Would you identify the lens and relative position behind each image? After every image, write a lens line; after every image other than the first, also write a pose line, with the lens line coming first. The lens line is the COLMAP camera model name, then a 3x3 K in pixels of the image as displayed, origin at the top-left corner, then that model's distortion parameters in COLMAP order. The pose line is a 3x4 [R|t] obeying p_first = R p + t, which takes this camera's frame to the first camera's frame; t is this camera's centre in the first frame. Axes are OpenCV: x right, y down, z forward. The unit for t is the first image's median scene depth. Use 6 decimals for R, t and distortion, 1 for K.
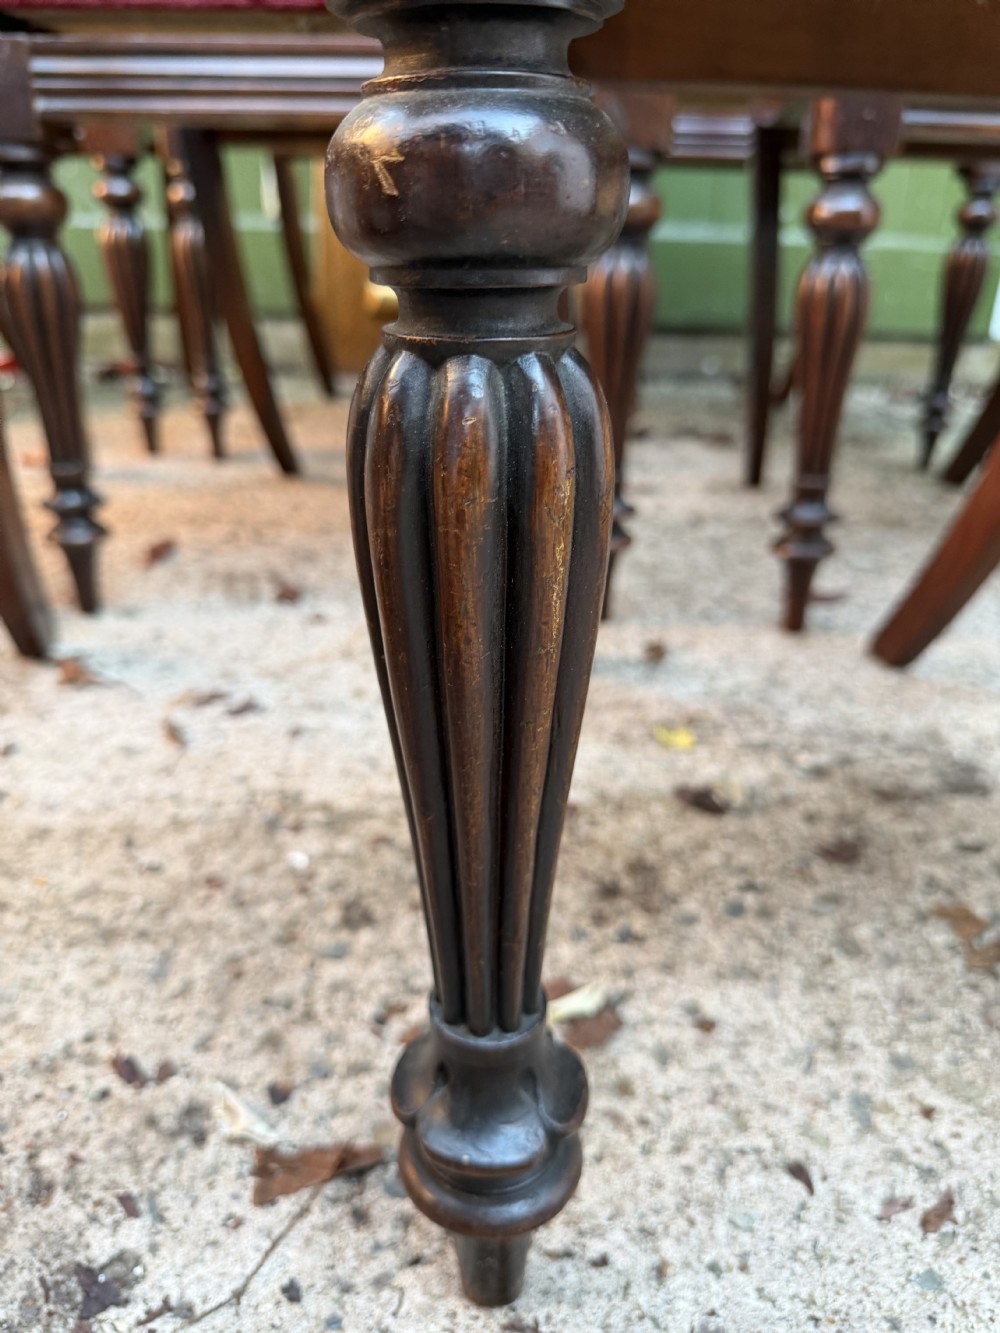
lens RADIAL K [[993.7, 0, 503.5], [0, 993.7, 707.7], [0, 0, 1]] dist [-0.024462, -0.000903]
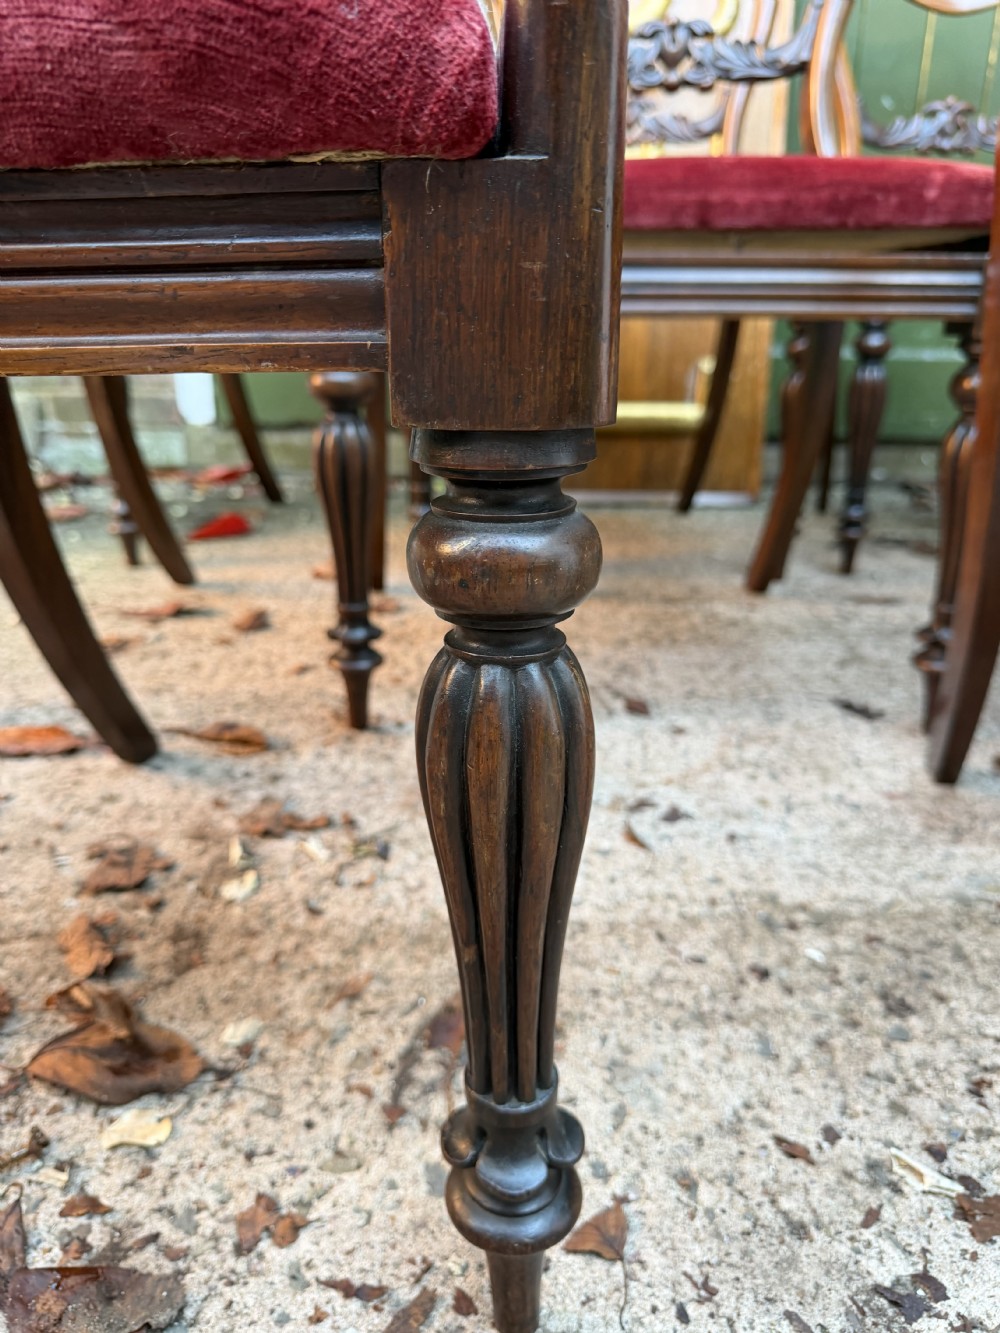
lens RADIAL K [[979.2, 0, 486.7], [0, 979.2, 722.5], [0, 0, 1]] dist [-0.002890, -0.007215]
pose [[0.998253, 0.005147, -0.058858, -0.611499], [-0.008765, 0.998076, -0.061386, -0.055781], [0.058429, 0.061795, 0.996377, -0.234632]]
